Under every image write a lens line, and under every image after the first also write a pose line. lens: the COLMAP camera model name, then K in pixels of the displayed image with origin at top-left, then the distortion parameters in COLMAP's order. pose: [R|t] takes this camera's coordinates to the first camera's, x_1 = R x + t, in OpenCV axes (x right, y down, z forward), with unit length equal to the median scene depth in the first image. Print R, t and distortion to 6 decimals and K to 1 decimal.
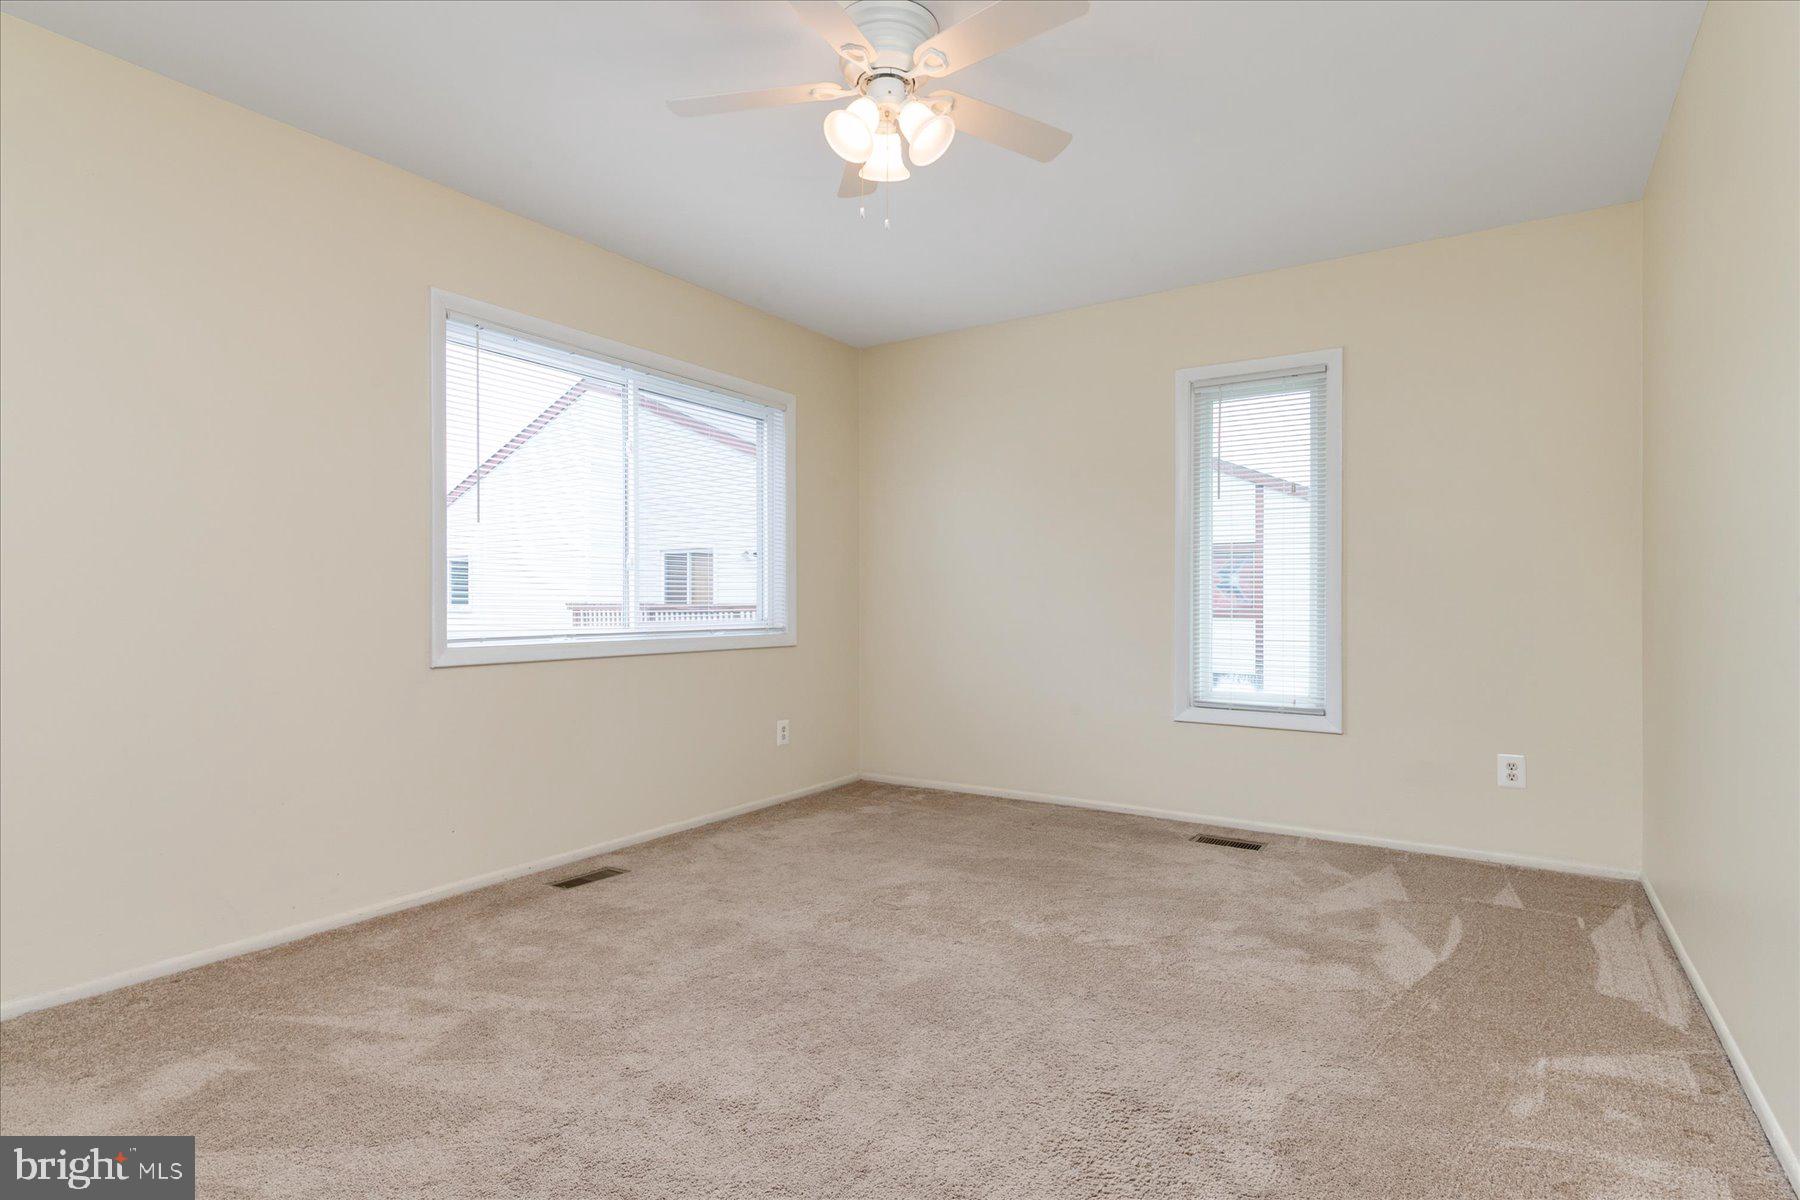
lens RADIAL K [[904.6, 0, 903.1], [0, 904.6, 588.9], [0, 0, 1]] dist [0.000313, -0.000093]
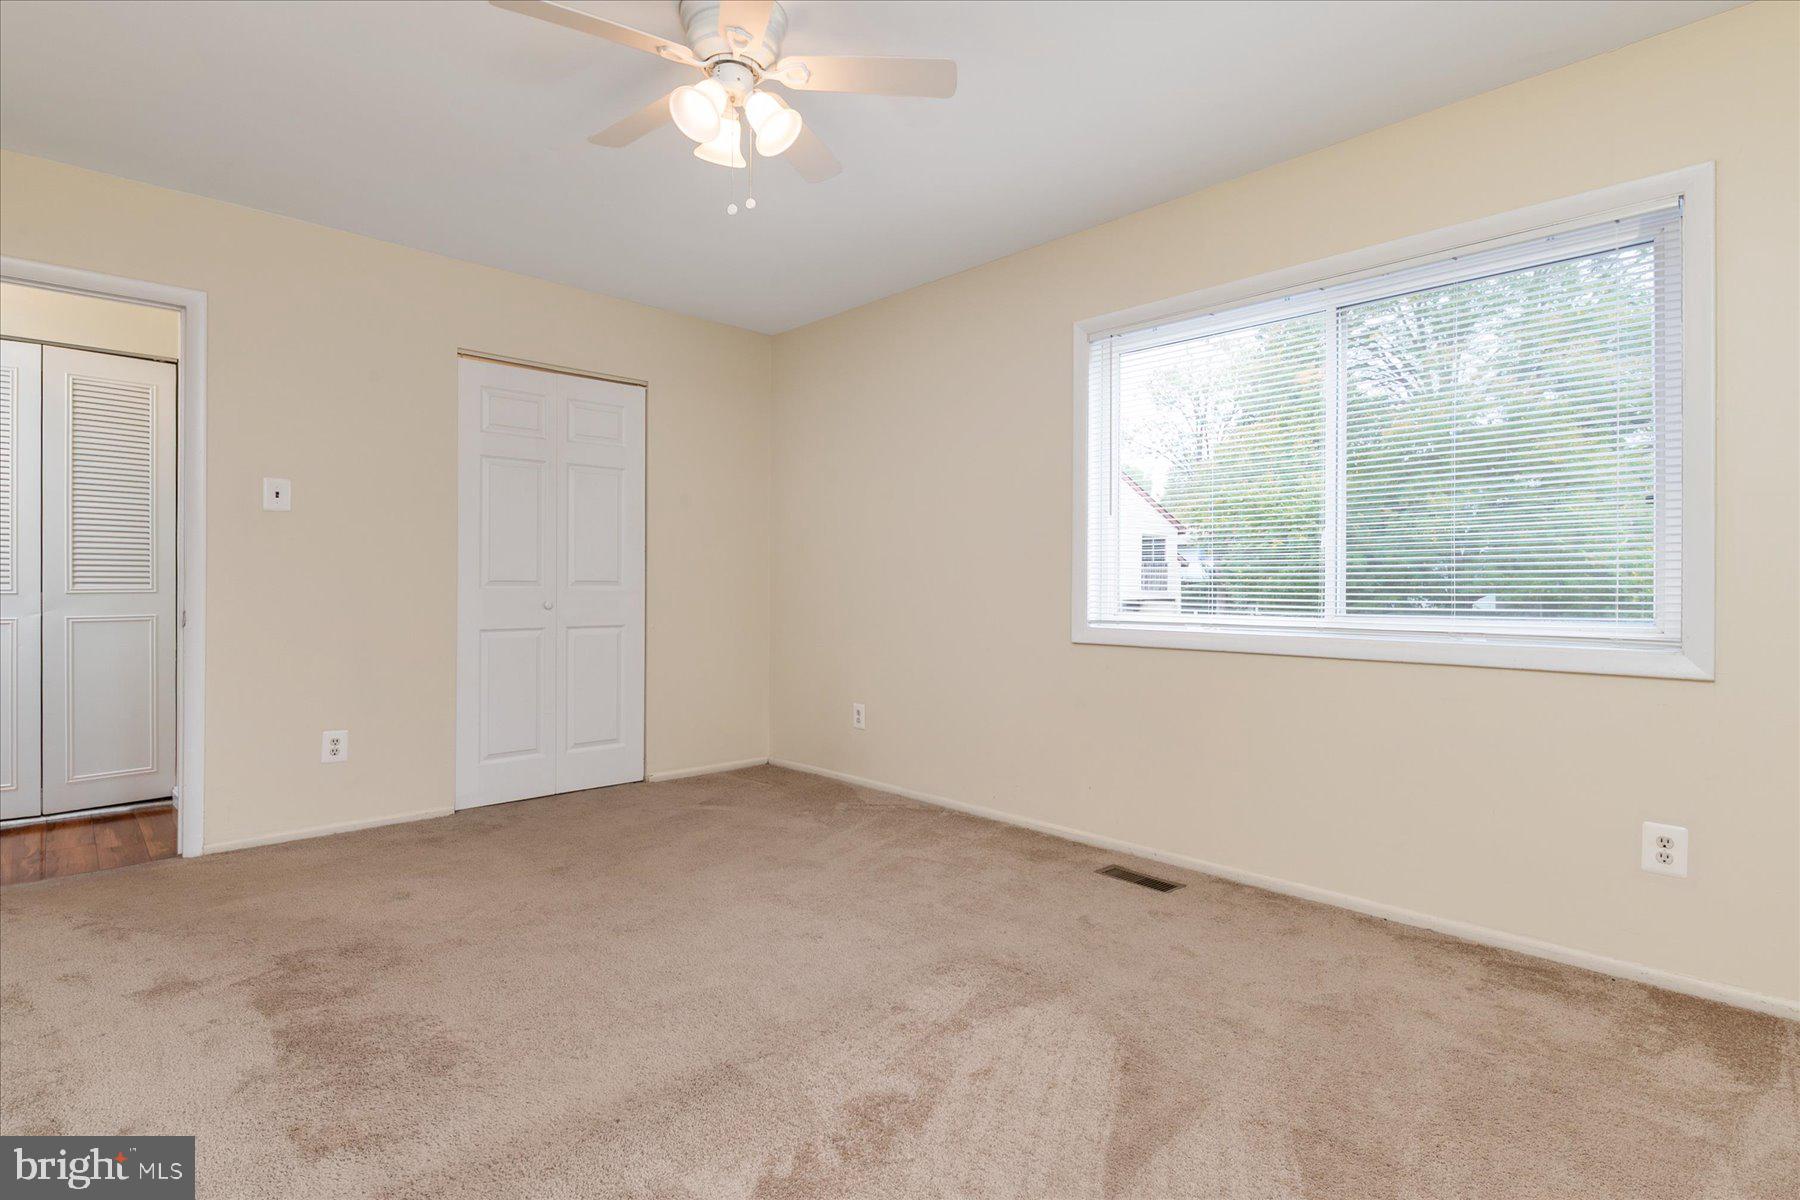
lens RADIAL K [[904.6, 0, 903.1], [0, 904.6, 588.9], [0, 0, 1]] dist [0.000313, -0.000093]
pose [[-0.192713, 0.009177, -0.981212, 0.683849], [-0.003202, 0.999945, 0.009981, 0.005327], [0.981250, 0.005065, -0.192673, 1.010111]]
